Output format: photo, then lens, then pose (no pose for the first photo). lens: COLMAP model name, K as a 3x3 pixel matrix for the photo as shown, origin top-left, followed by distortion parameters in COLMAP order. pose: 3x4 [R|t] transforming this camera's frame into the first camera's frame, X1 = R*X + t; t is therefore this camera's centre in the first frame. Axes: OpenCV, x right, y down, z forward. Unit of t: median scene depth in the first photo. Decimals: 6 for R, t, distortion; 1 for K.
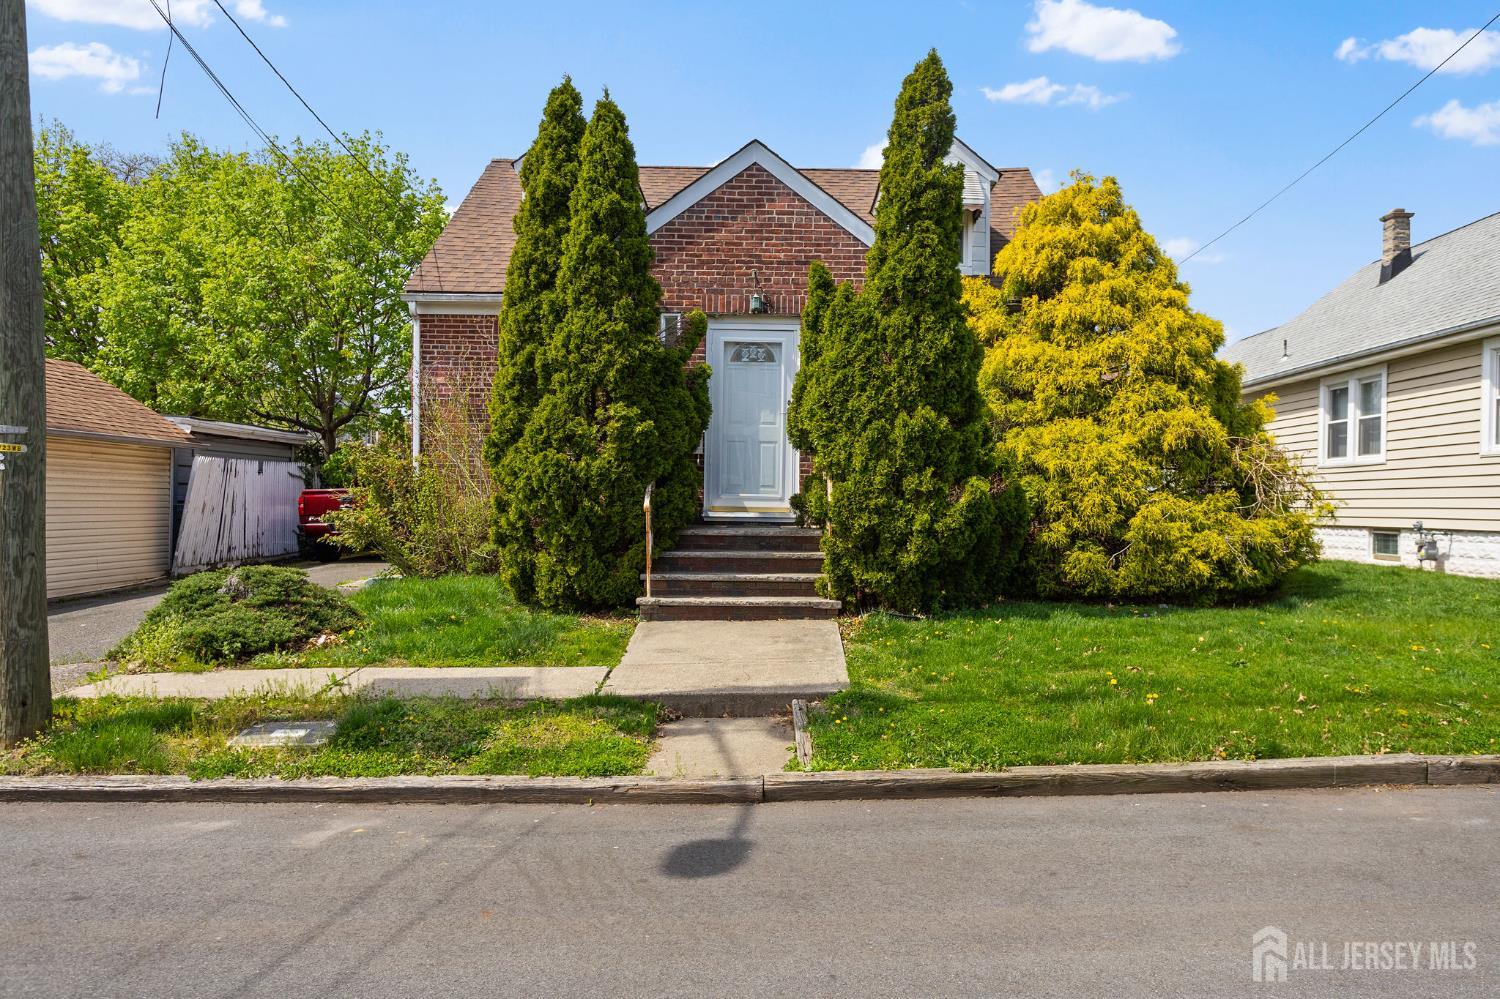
lens RADIAL K [[1056.4, 0, 750.1], [0, 1056.4, 508.3], [0, 0, 1]] dist [-0.008733, -0.002159]
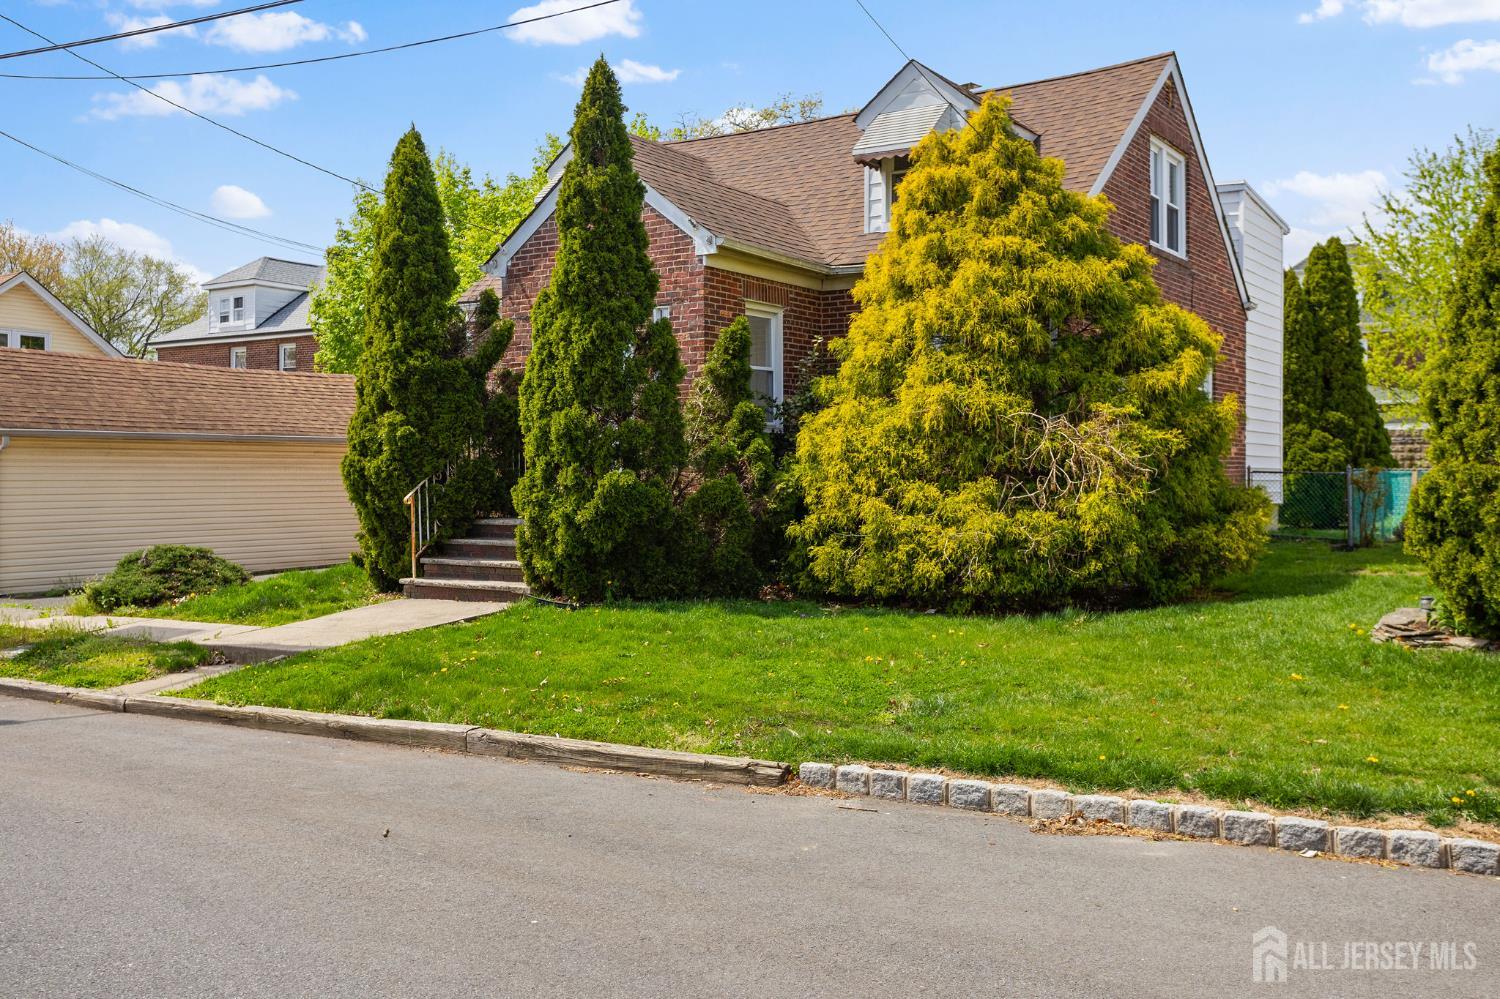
lens RADIAL K [[1387.7, 0, 750.6], [0, 1387.7, 494.1], [0, 0, 1]] dist [0.008575, 0.000000]
pose [[0.811480, -0.003604, -0.584369, 1.099036], [0.008329, 0.999951, 0.005400, -0.012969], [0.584320, -0.009249, 0.811470, -0.019703]]
